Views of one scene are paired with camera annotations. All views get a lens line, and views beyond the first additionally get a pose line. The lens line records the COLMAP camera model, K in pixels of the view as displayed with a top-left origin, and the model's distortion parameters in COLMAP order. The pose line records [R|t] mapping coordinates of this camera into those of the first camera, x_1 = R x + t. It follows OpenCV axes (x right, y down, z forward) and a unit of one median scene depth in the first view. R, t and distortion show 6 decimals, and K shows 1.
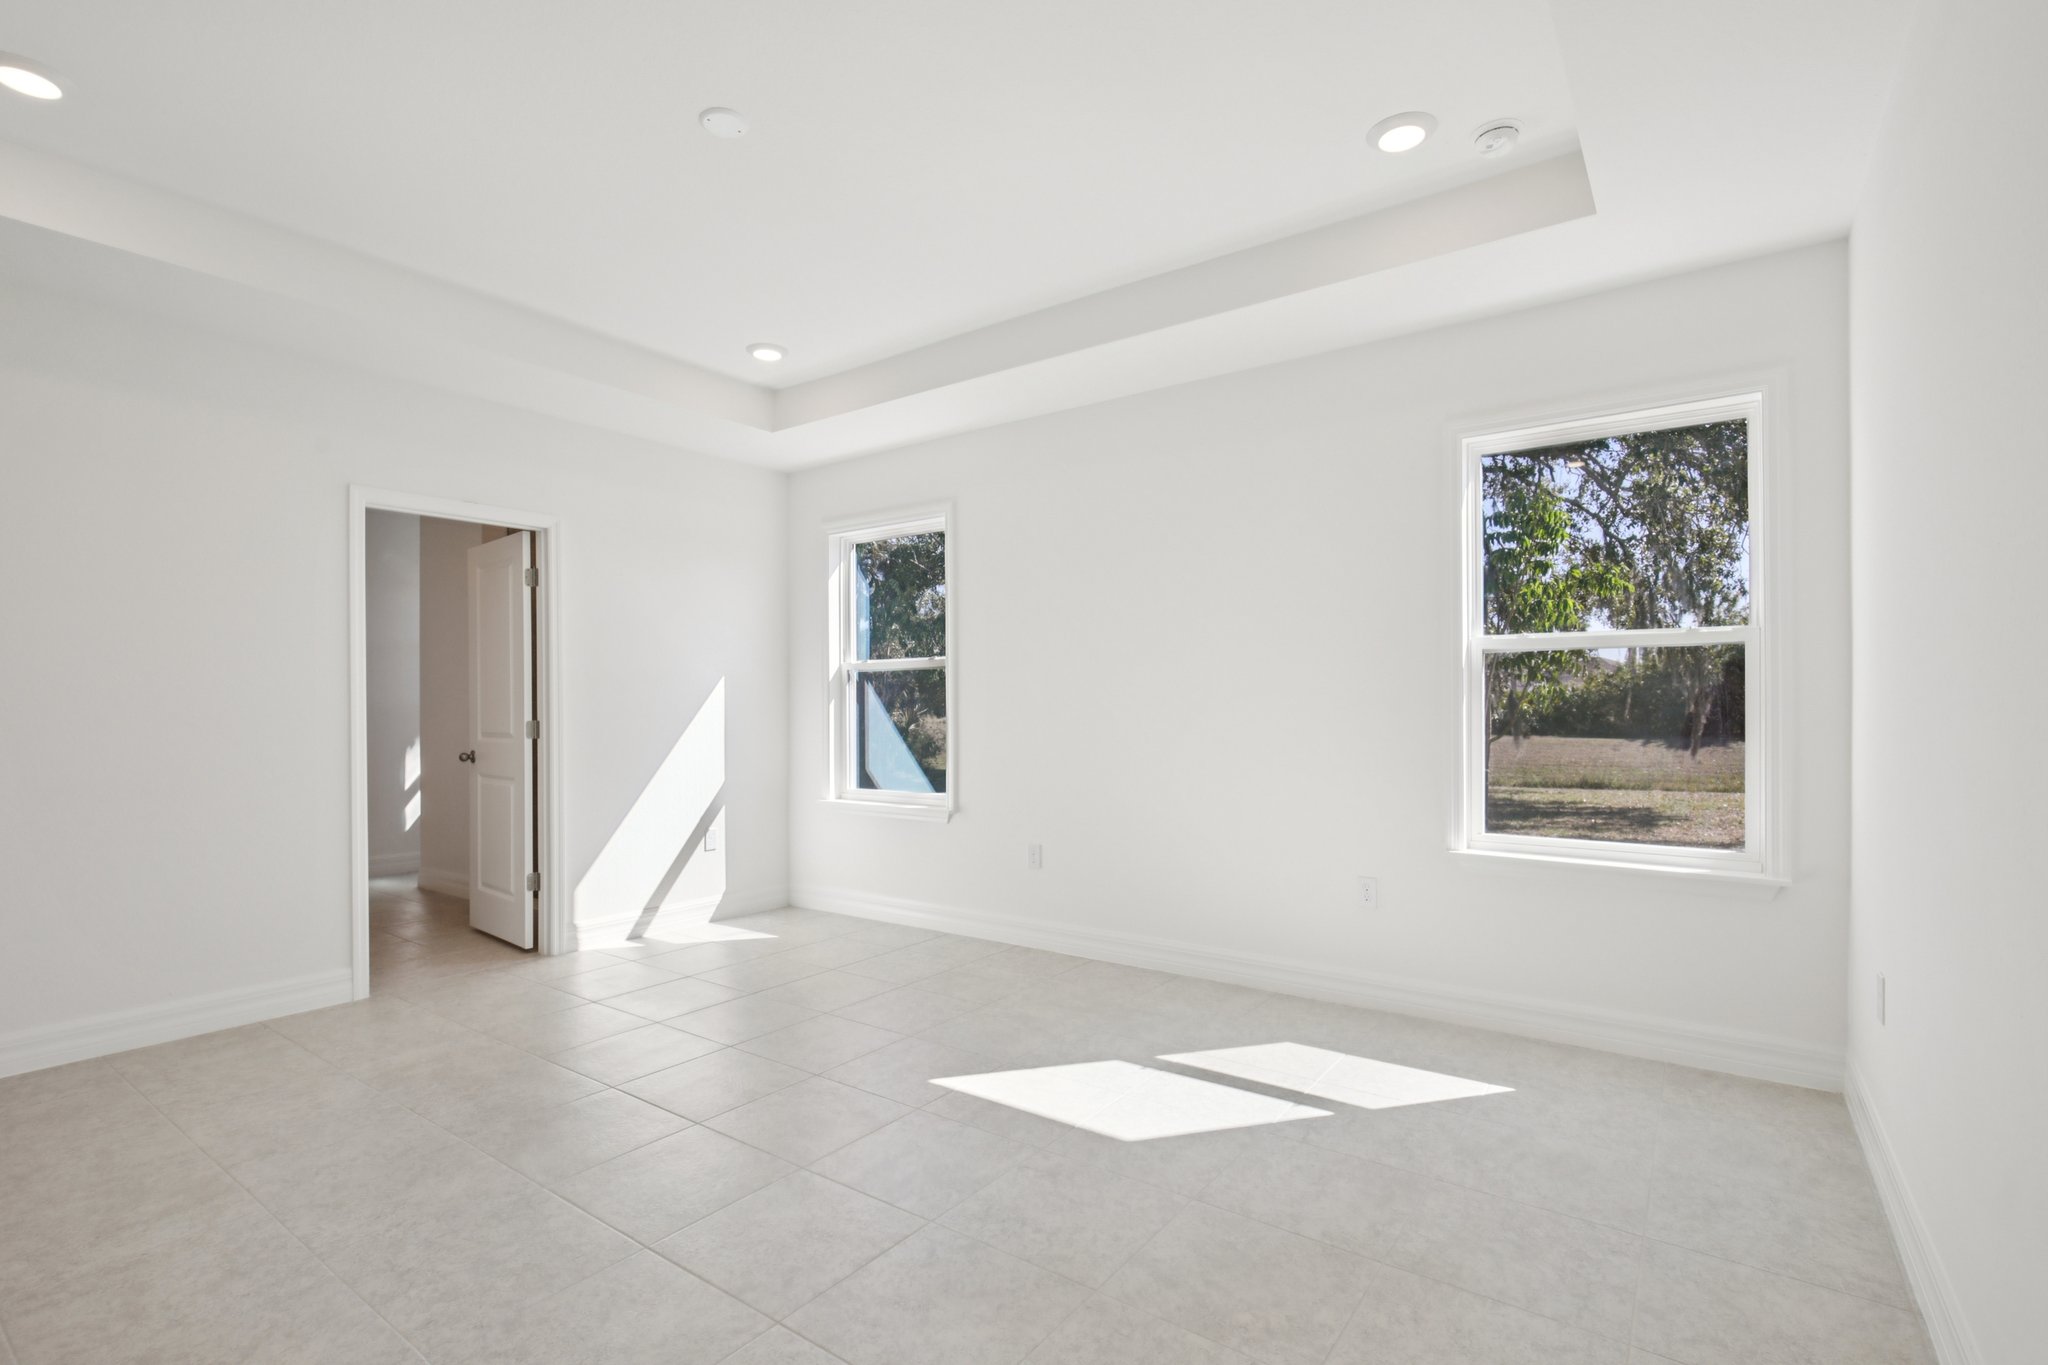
lens RADIAL K [[943.2, 0, 1017.3], [0, 943.2, 692.1], [0, 0, 1]] dist [-0.008019, -0.000504]
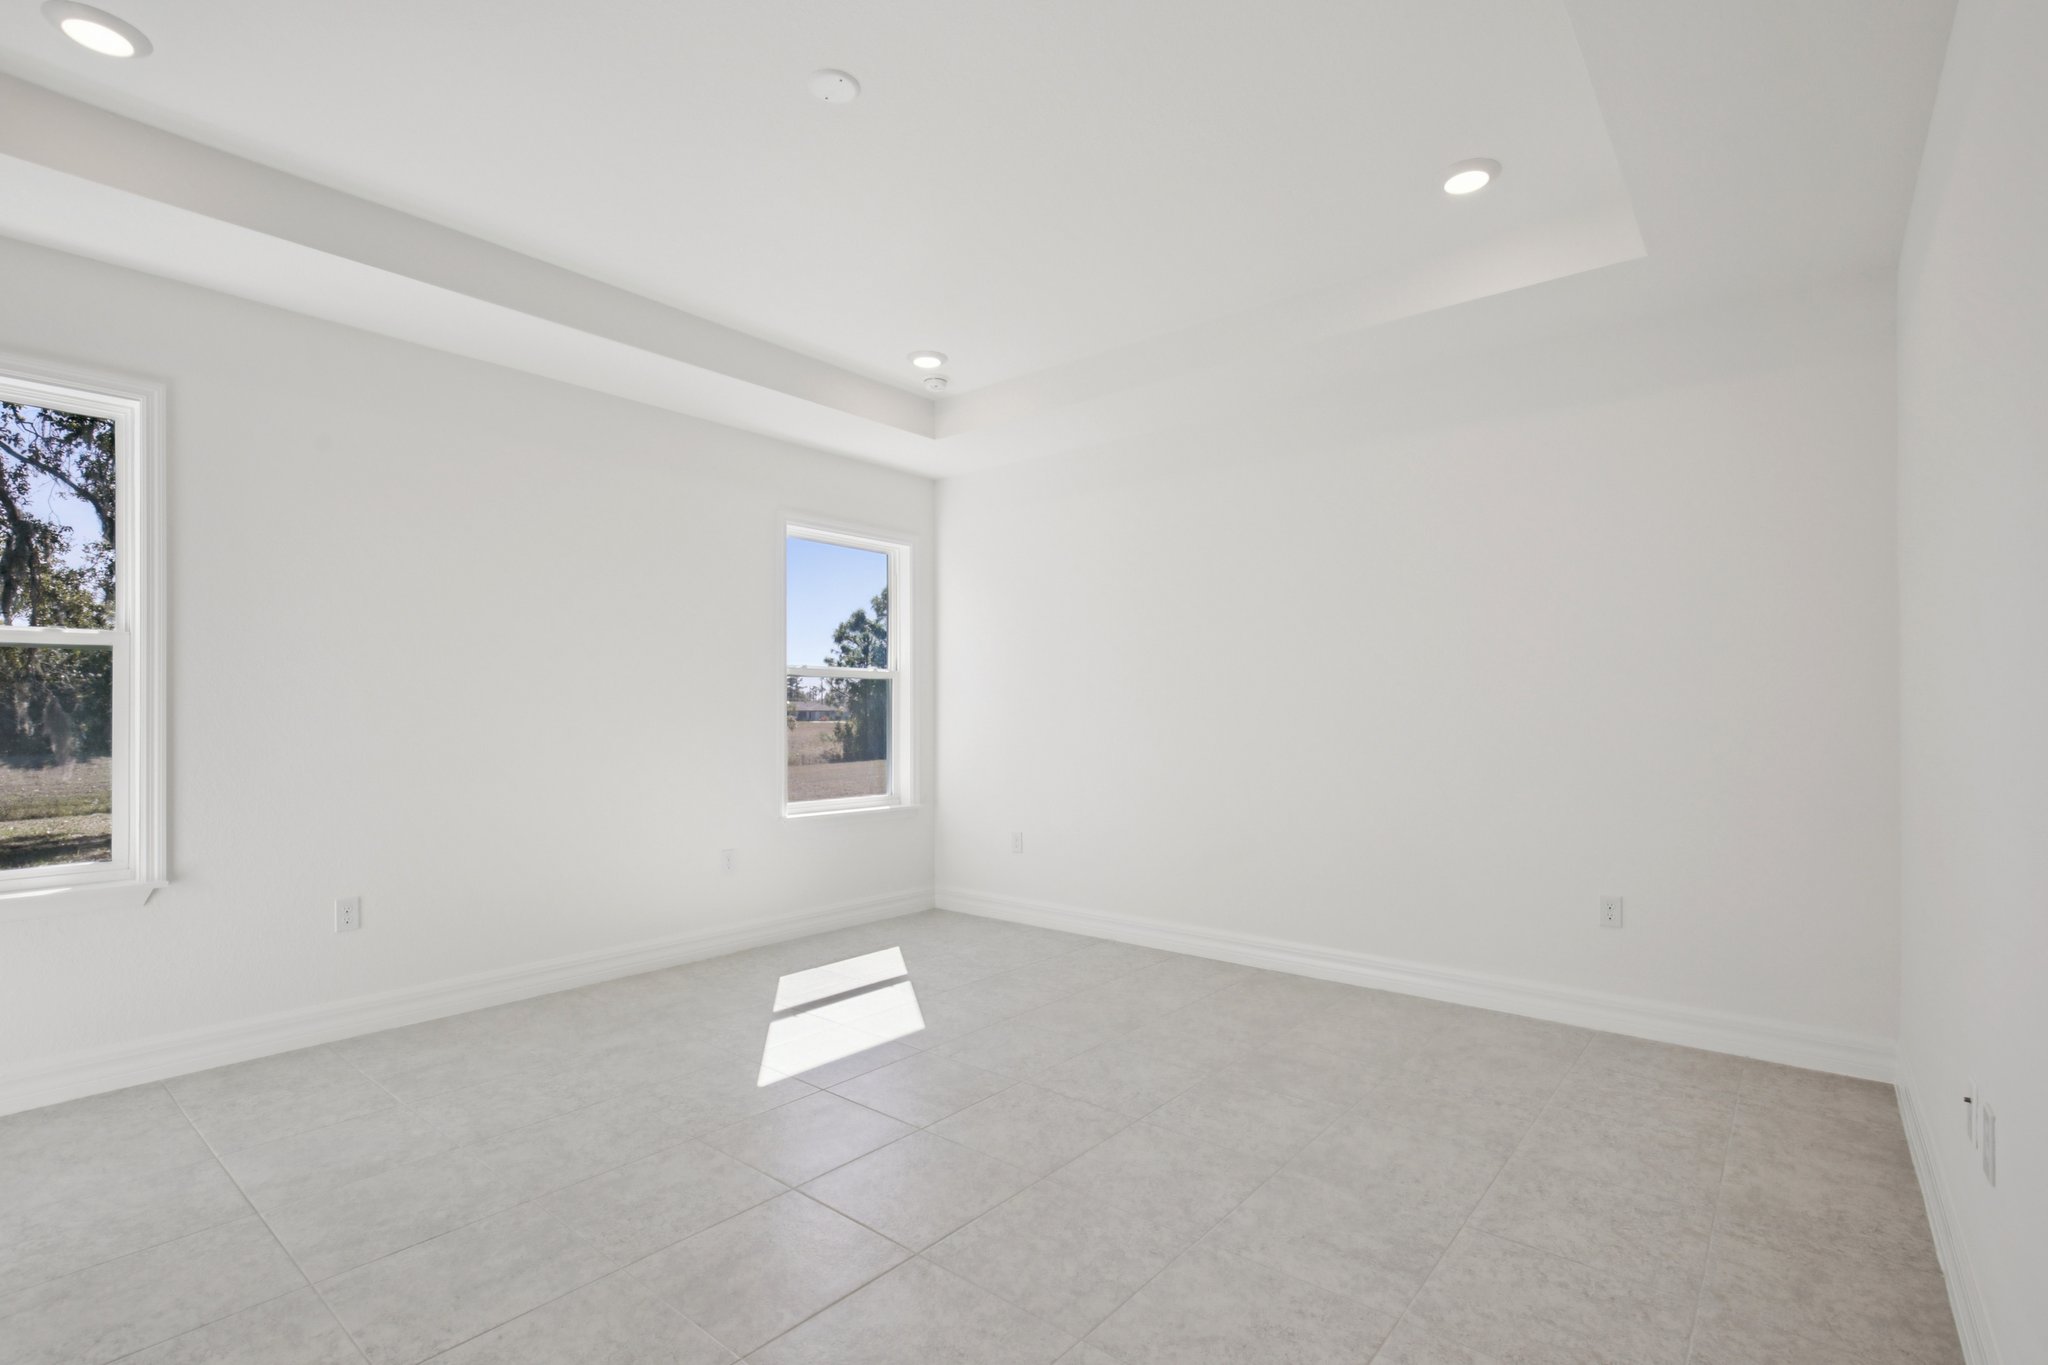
lens RADIAL K [[943.2, 0, 1016.1], [0, 943.2, 699.3], [0, 0, 1]] dist [-0.008019, -0.000504]
pose [[0.075677, 0.016955, 0.996988, -0.809609], [-0.011705, 0.999802, -0.016114, 0.010522], [-0.997064, -0.010450, 0.075861, 0.492459]]
